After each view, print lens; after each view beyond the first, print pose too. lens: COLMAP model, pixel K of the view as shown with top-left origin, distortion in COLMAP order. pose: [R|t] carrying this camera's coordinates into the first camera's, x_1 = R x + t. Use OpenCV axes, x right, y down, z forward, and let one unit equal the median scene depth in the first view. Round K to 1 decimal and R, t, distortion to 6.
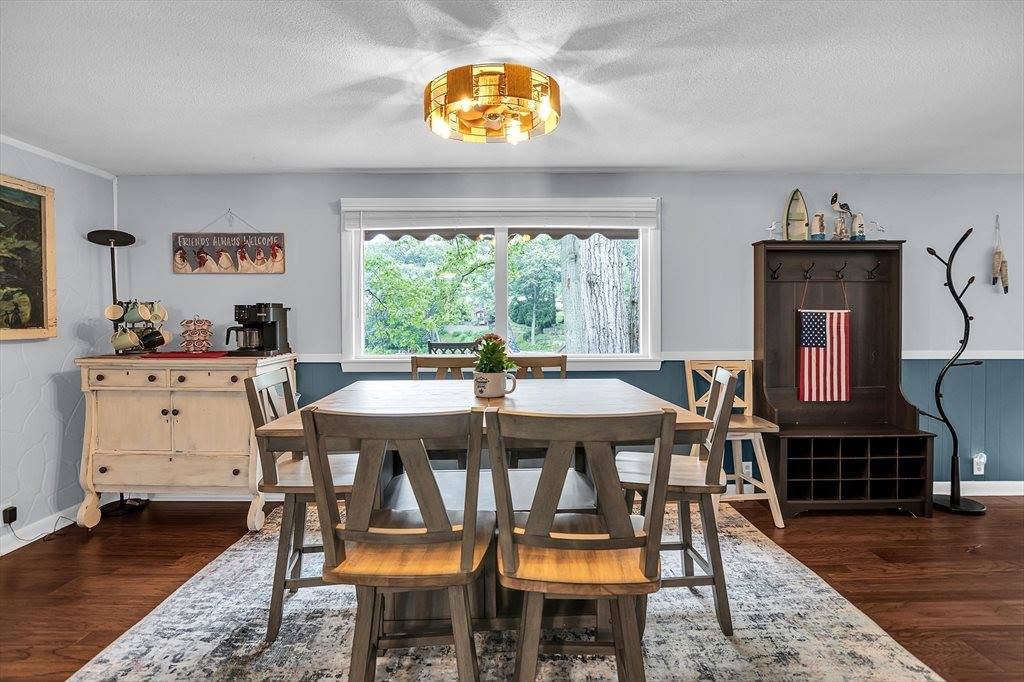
lens RADIAL K [[506.4, 0, 509.6], [0, 506.4, 328.3], [0, 0, 1]] dist [-0.025514, 0.003845]
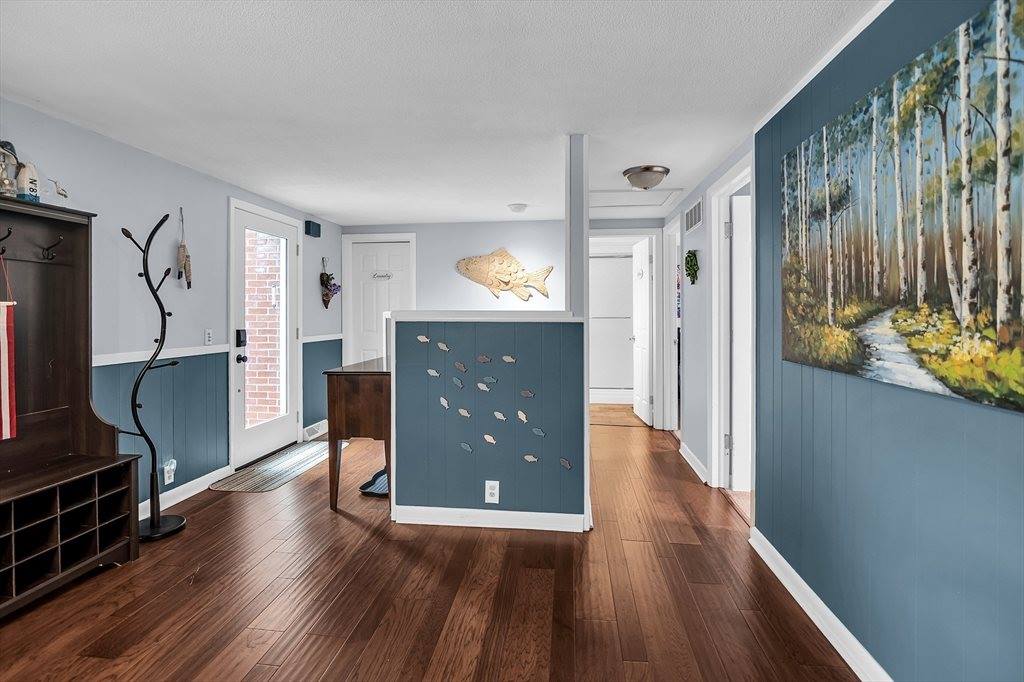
lens RADIAL K [[506.4, 0, 511.8], [0, 506.4, 312.1], [0, 0, 1]] dist [-0.025514, 0.003845]
pose [[0.113109, 0.007016, 0.993558, 0.096897], [0.018394, 0.999789, -0.009154, -0.004075], [-0.993412, 0.019311, 0.112956, 0.272640]]
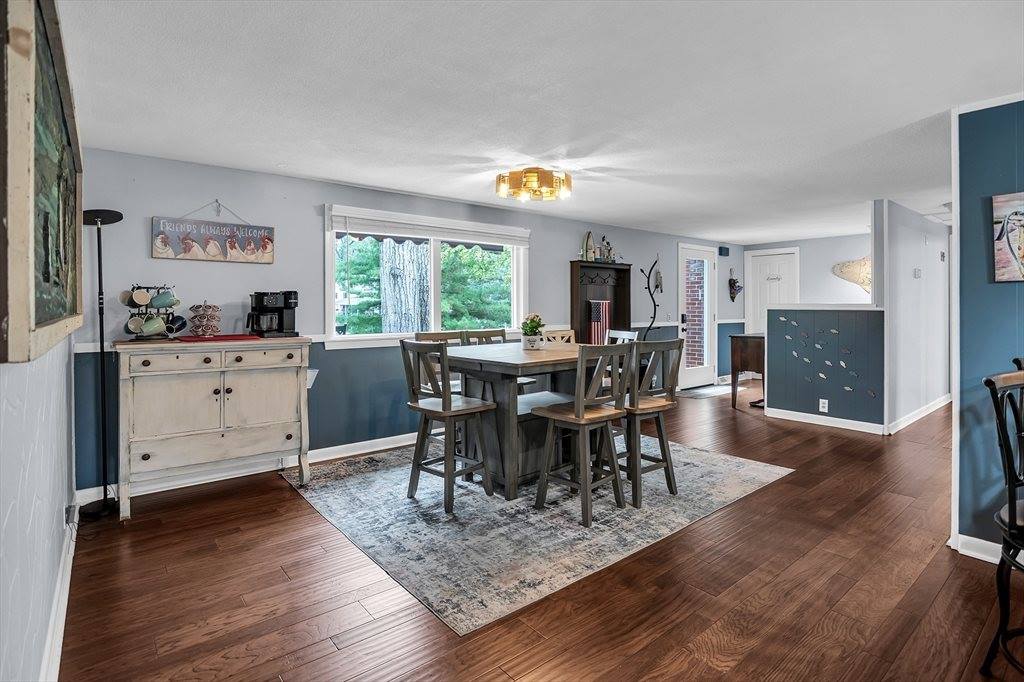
lens RADIAL K [[515.6, 0, 508.4], [0, 515.6, 307.7], [0, 0, 1]] dist [-0.016390, 0.001221]
pose [[0.777509, 0.000097, 0.628872, -0.804016], [0.009508, 0.999884, -0.011909, 0.006592], [-0.628800, 0.015239, 0.777418, -0.220207]]
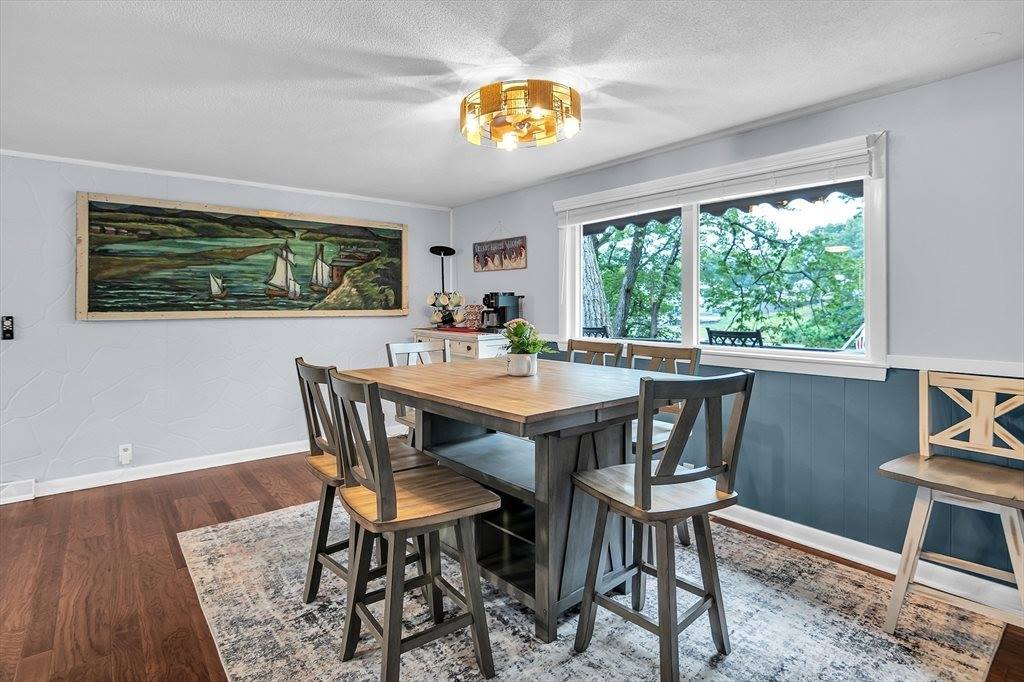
lens RADIAL K [[515.6, 0, 506.9], [0, 515.6, 306.3], [0, 0, 1]] dist [-0.016390, 0.001221]
pose [[0.624515, 0.005944, -0.780990, 0.552945], [-0.016243, 0.999854, -0.005379, -0.007049], [0.780844, 0.016045, 0.624520, 0.176754]]
